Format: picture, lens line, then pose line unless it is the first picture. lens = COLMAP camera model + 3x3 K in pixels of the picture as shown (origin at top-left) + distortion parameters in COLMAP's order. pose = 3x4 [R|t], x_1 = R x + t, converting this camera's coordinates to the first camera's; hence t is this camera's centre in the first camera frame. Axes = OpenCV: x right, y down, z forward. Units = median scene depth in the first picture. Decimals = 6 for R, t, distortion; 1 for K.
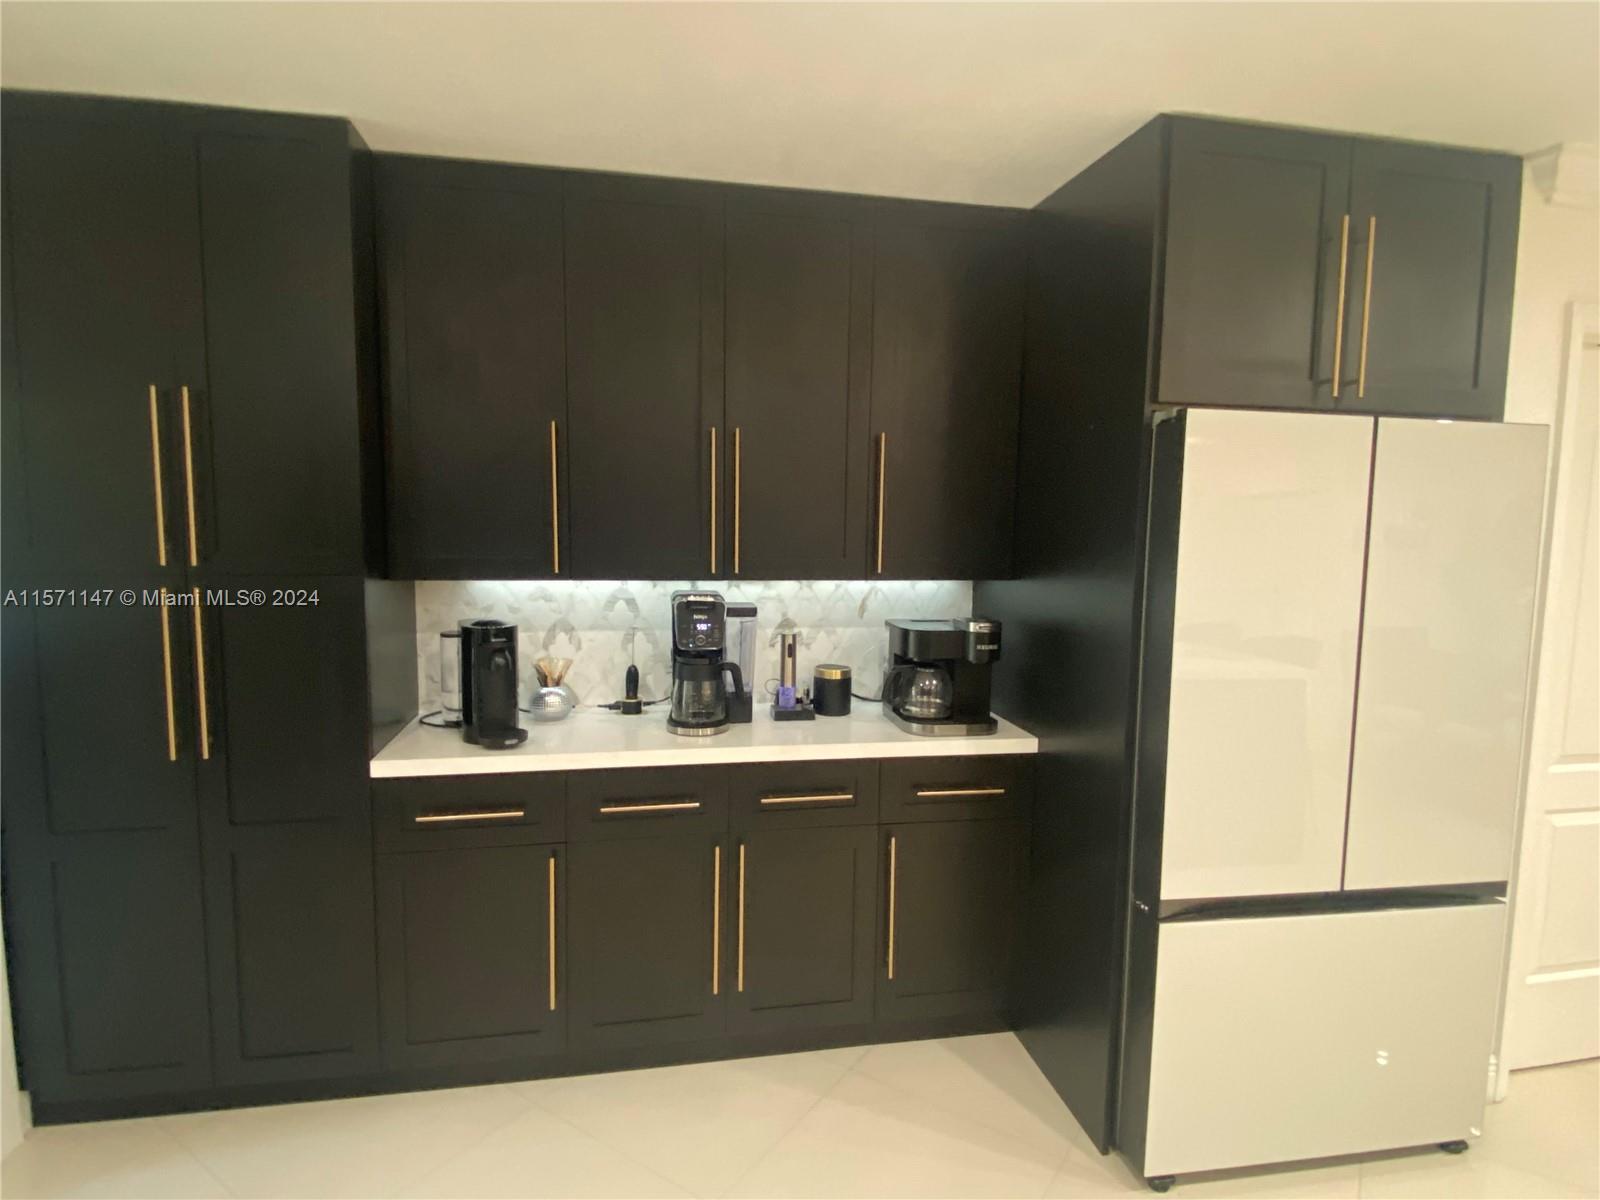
lens RADIAL K [[872.2, 0, 804.8], [0, 872.2, 598.7], [0, 0, 1]] dist [0.075584, -0.074888]
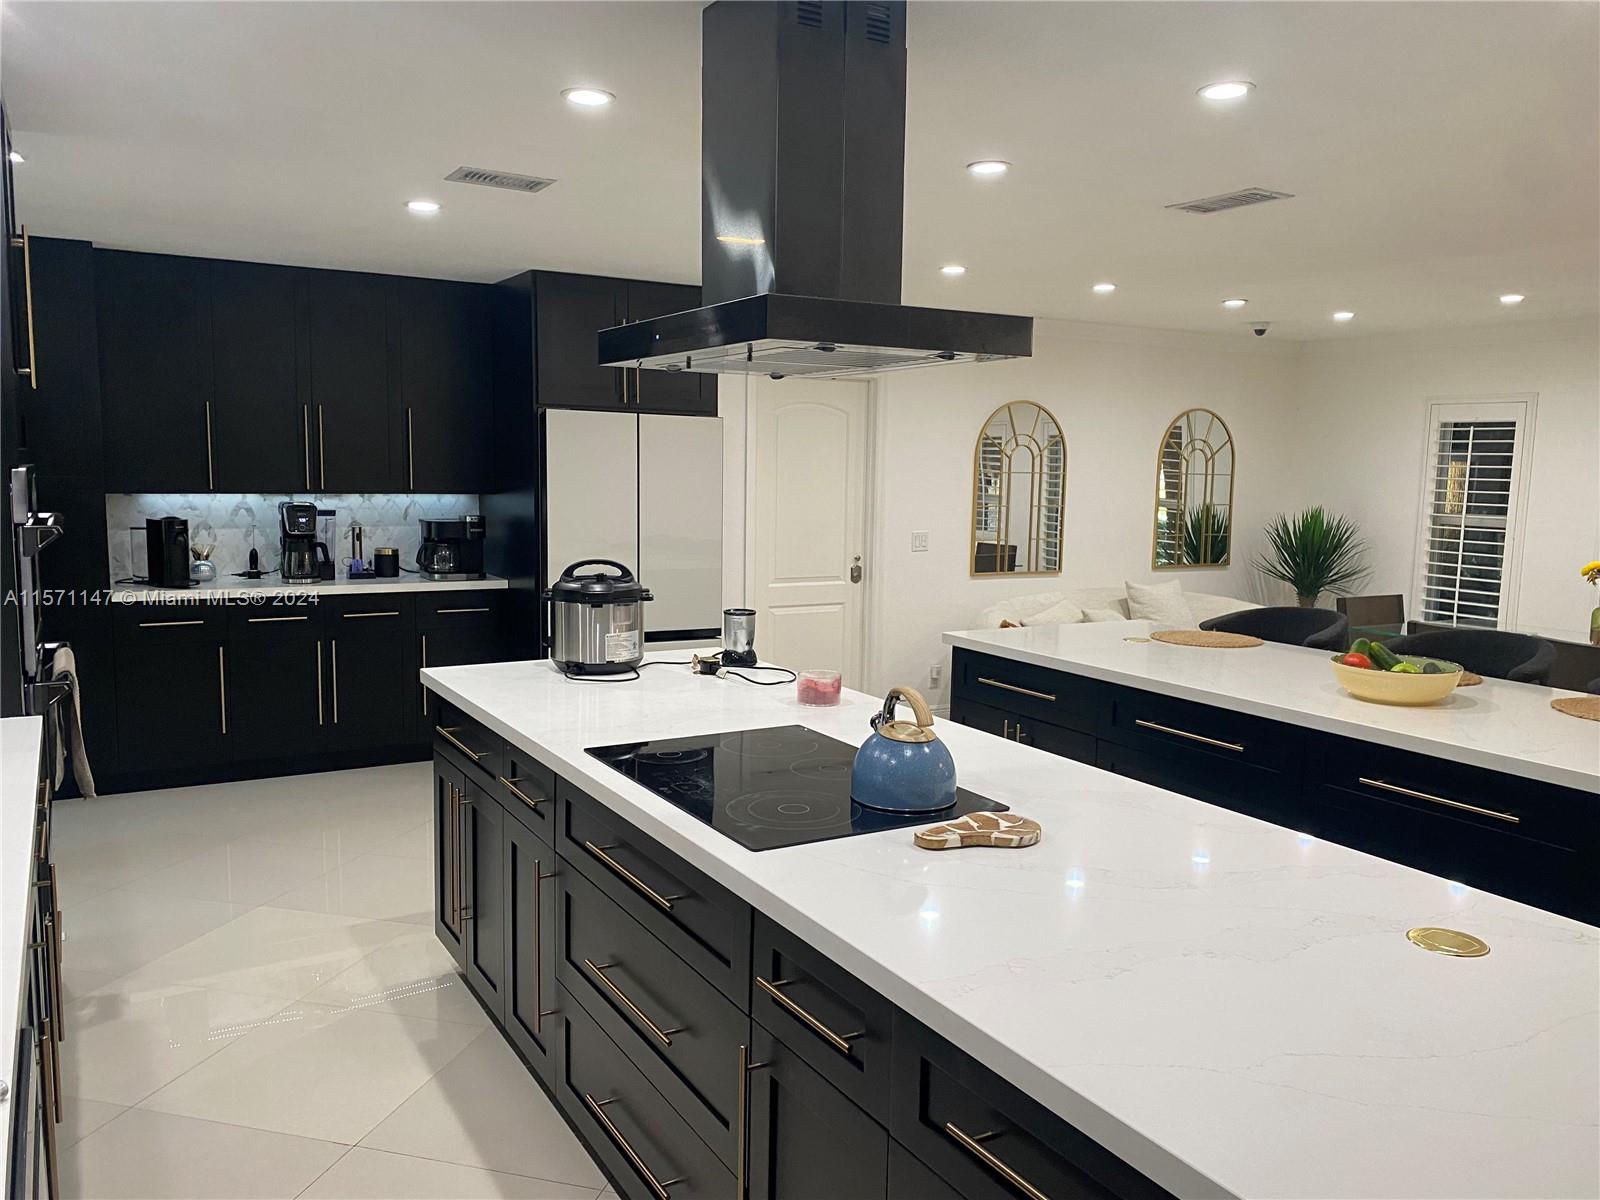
lens RADIAL K [[1200.5, 0, 800.0], [0, 1200.5, 600.0], [0, 0, 1]] dist [0.118792, -0.219957]
pose [[0.945756, -0.039552, 0.322460, 0.029126], [0.031342, 0.999040, 0.030617, 0.137445], [-0.323362, -0.018850, 0.946088, -1.500974]]
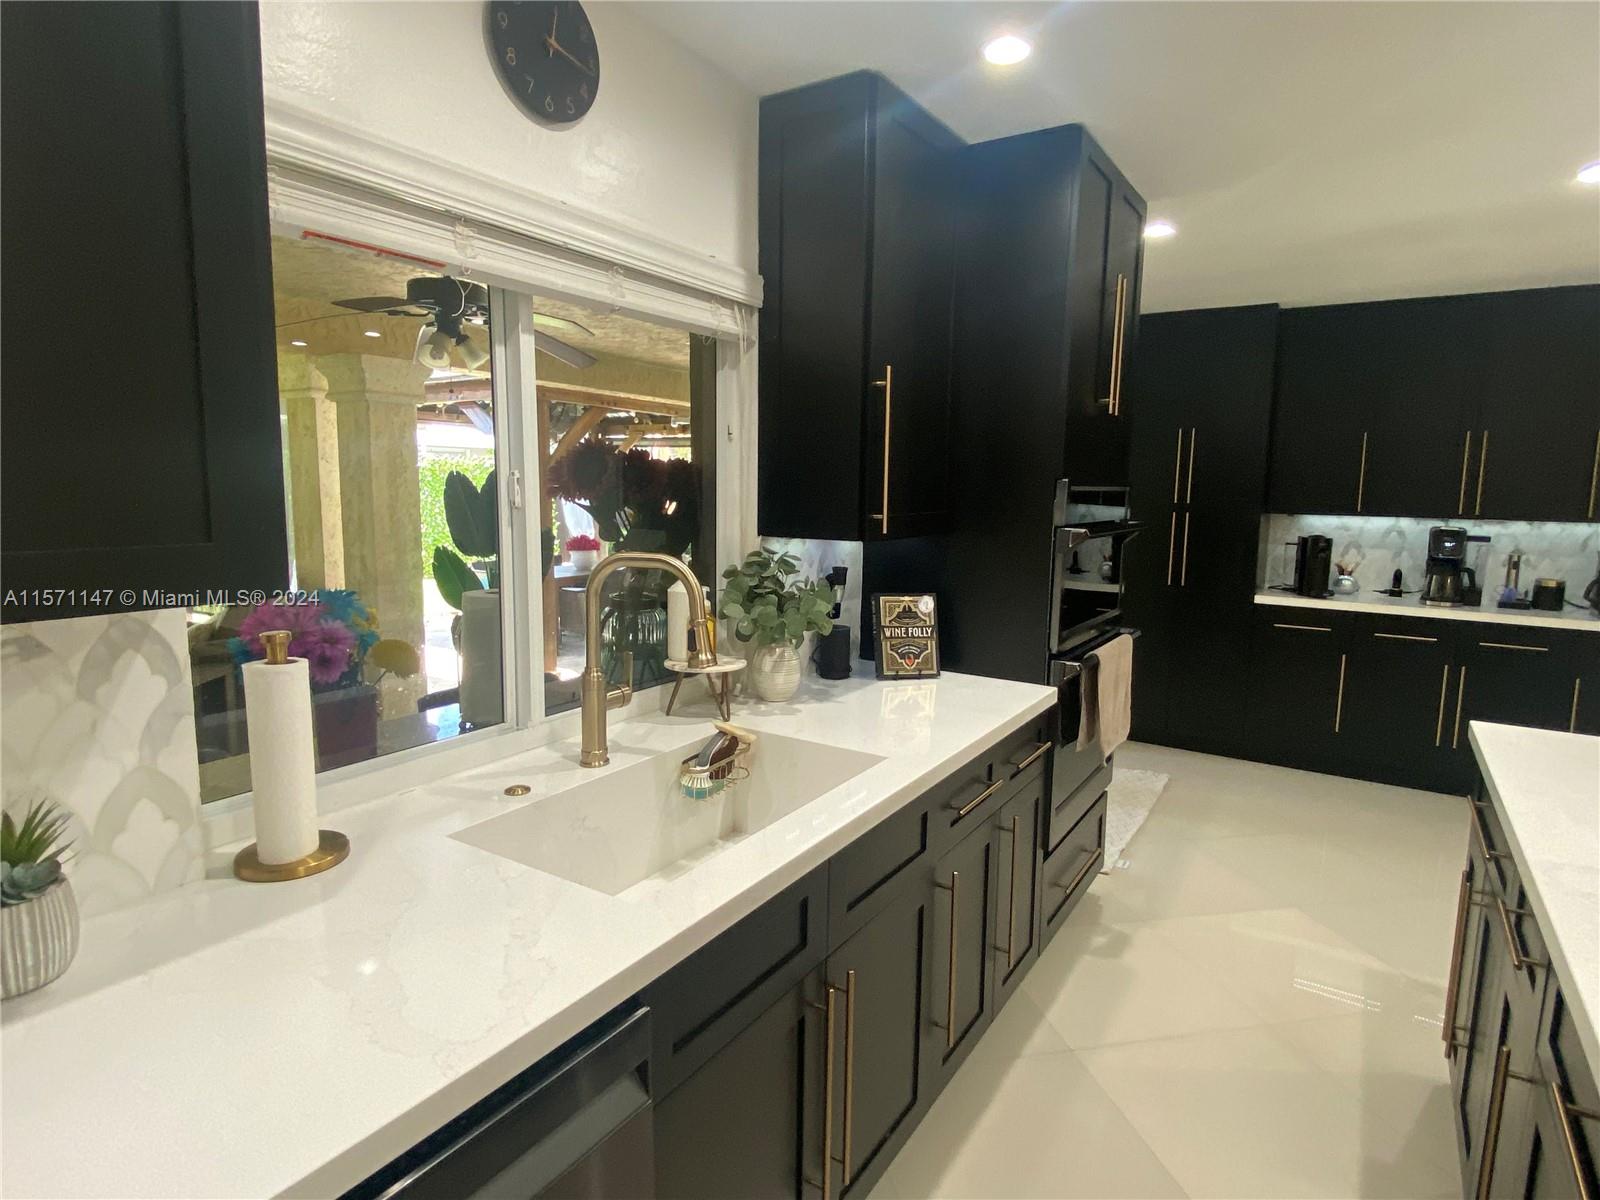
lens RADIAL K [[845.8, 0, 804.0], [0, 845.8, 593.2], [0, 0, 1]] dist [0.029306, -0.033135]
pose [[0.703003, 0.082052, -0.706437, 0.175717], [-0.068791, 0.996510, 0.047288, 0.128952], [0.707852, 0.015353, 0.706194, -1.057262]]
